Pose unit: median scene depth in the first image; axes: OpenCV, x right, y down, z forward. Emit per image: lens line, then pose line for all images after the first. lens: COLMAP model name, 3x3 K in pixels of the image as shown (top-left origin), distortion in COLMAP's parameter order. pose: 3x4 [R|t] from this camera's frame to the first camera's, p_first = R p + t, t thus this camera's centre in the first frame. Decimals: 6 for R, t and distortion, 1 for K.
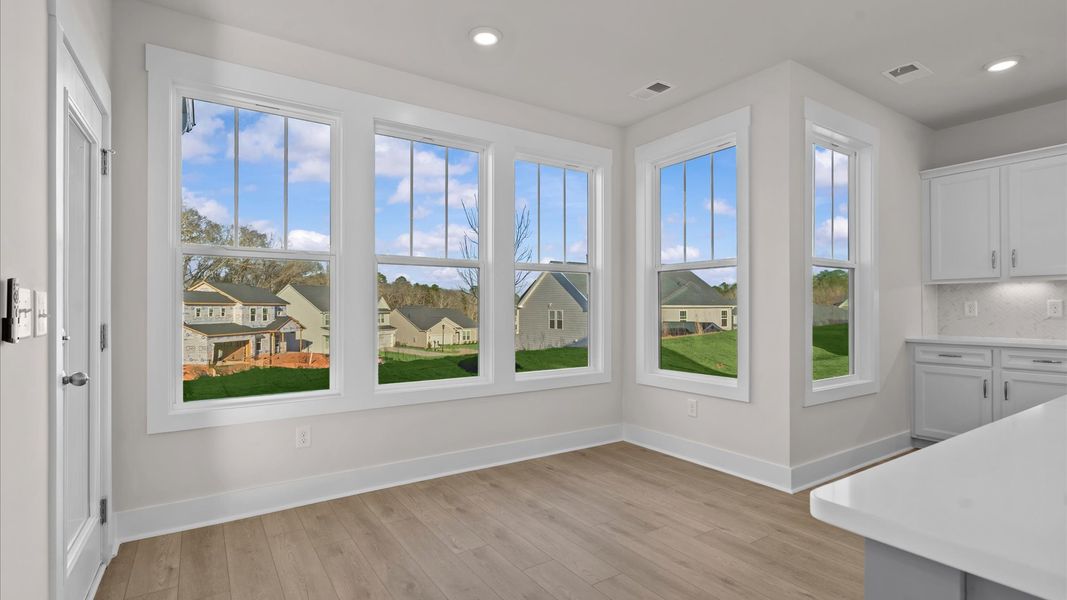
lens RADIAL K [[505.9, 0, 533.5], [0, 505.9, 300.0], [0, 0, 1]] dist [0.000136, -0.000299]
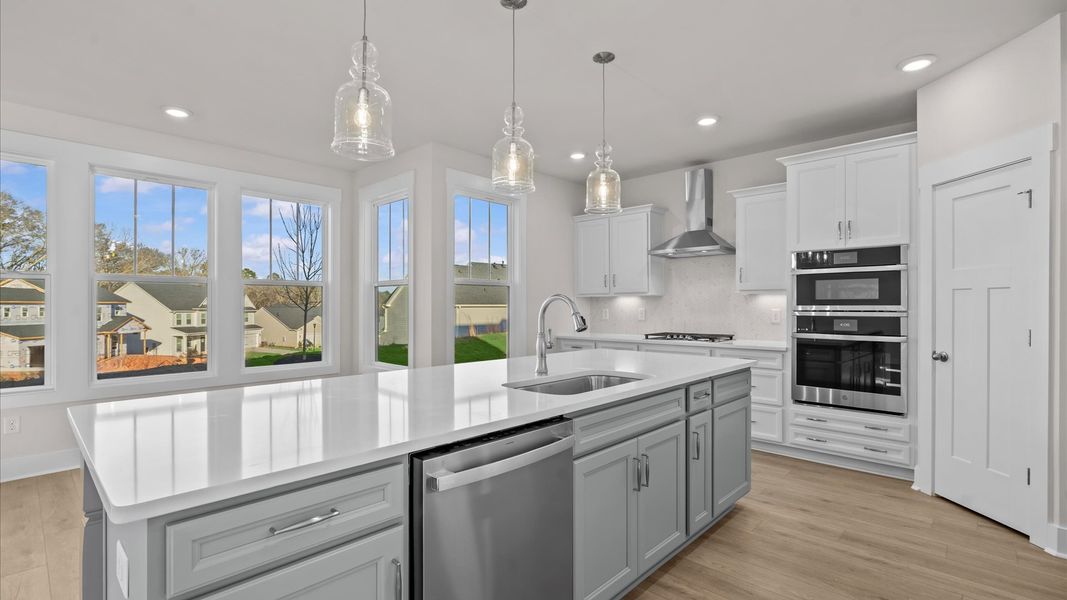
lens RADIAL K [[485.5, 0, 533.5], [0, 485.5, 300.0], [0, 0, 1]] dist [0.000944, 0.000000]
pose [[0.973626, 0.002756, 0.228134, 0.245631], [-0.003626, 0.999988, 0.003394, -0.018410], [-0.228122, -0.004132, 0.973624, -0.207351]]
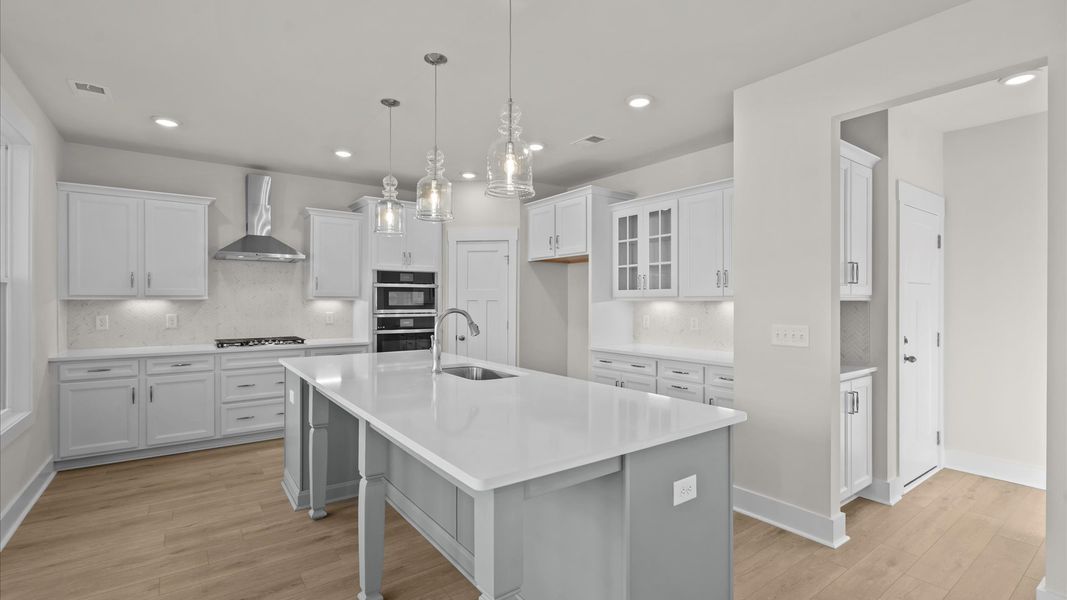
lens RADIAL K [[485.5, 0, 533.5], [0, 485.5, 300.0], [0, 0, 1]] dist [0.000944, 0.000000]
pose [[-0.045761, 0.001967, 0.998950, -0.138590], [-0.016127, 0.999866, -0.002707, -0.029636], [-0.998822, -0.016234, -0.045723, 0.098168]]
